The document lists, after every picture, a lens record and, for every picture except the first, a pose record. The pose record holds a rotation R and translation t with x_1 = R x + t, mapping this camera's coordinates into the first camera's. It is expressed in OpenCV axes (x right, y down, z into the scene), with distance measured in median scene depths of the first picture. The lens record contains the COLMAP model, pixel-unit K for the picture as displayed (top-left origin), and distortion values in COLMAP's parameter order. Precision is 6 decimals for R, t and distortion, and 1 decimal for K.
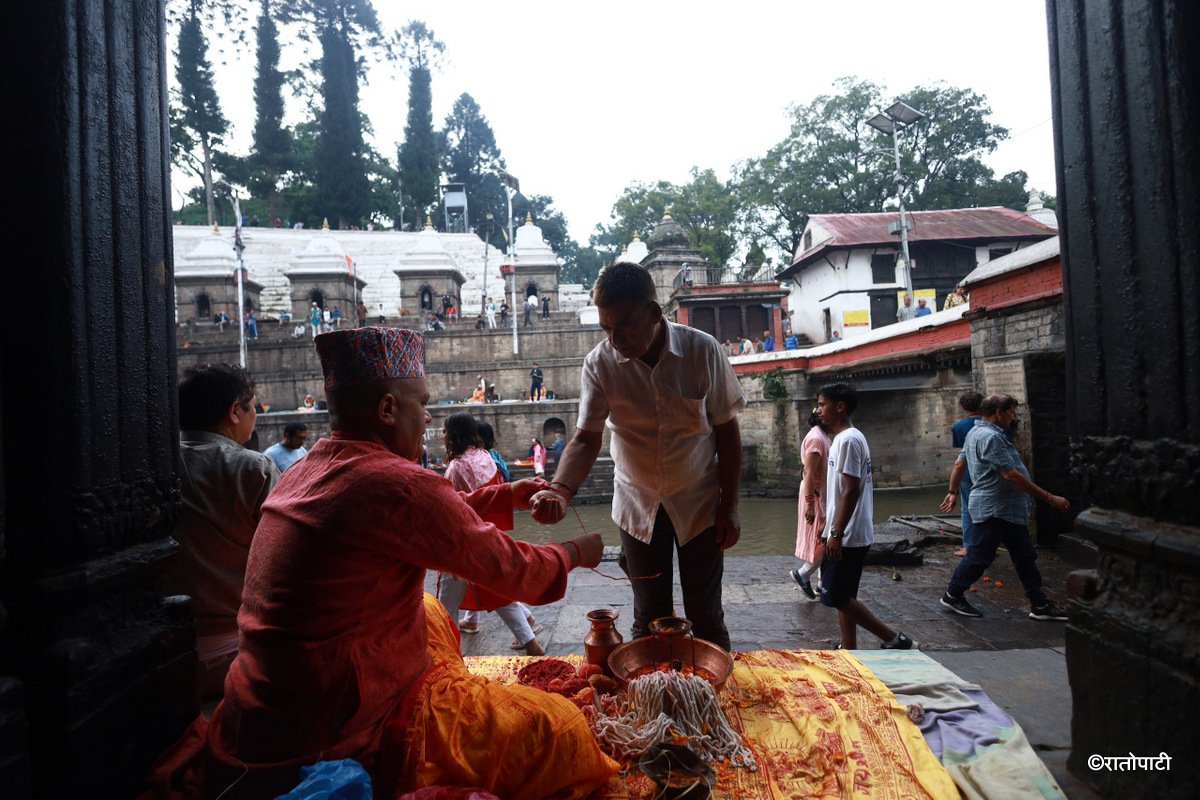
lens RADIAL K [[548.4, 0, 600.0], [0, 548.4, 400.0], [0, 0, 1]] dist [0.002126, 0.000087]
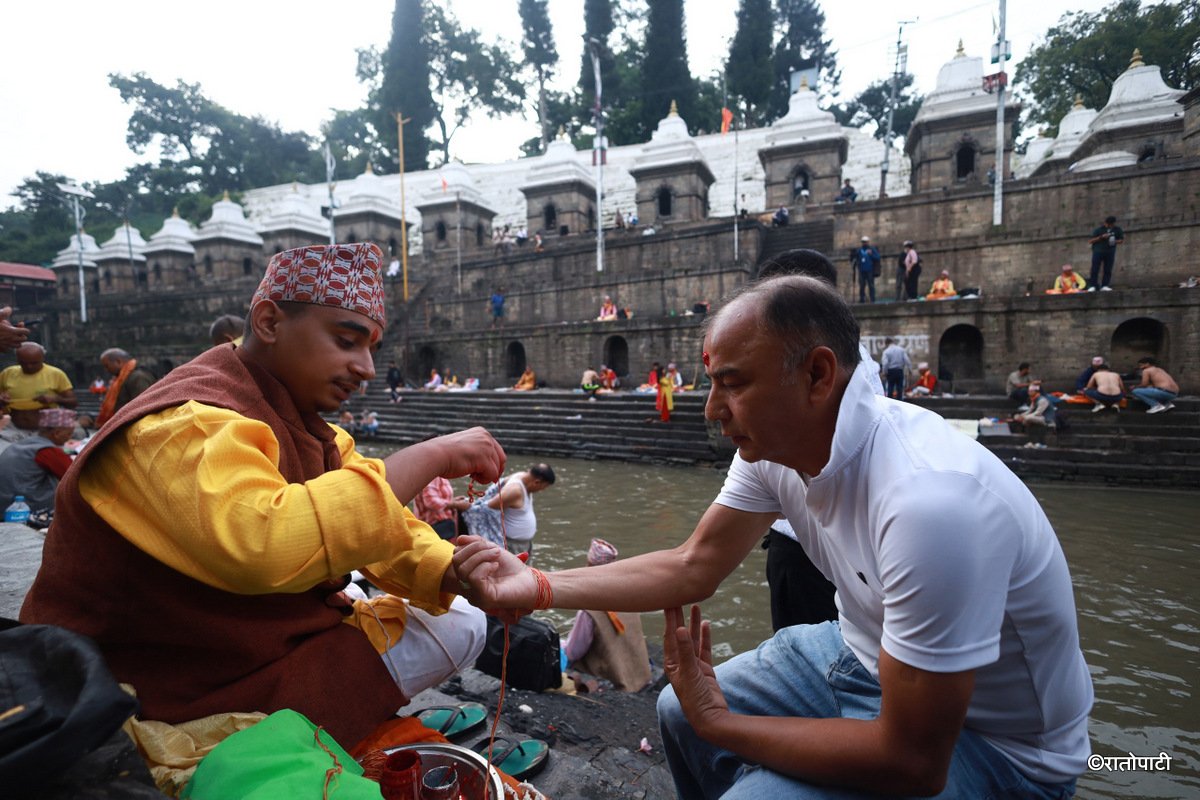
lens RADIAL K [[548.4, 0, 600.0], [0, 548.4, 400.0], [0, 0, 1]] dist [0.002126, 0.000087]
pose [[0.887511, 0.058436, -0.457067, -0.252265], [-0.022960, 0.996302, 0.082796, 0.066952], [0.460215, -0.062988, 0.885570, 0.245753]]
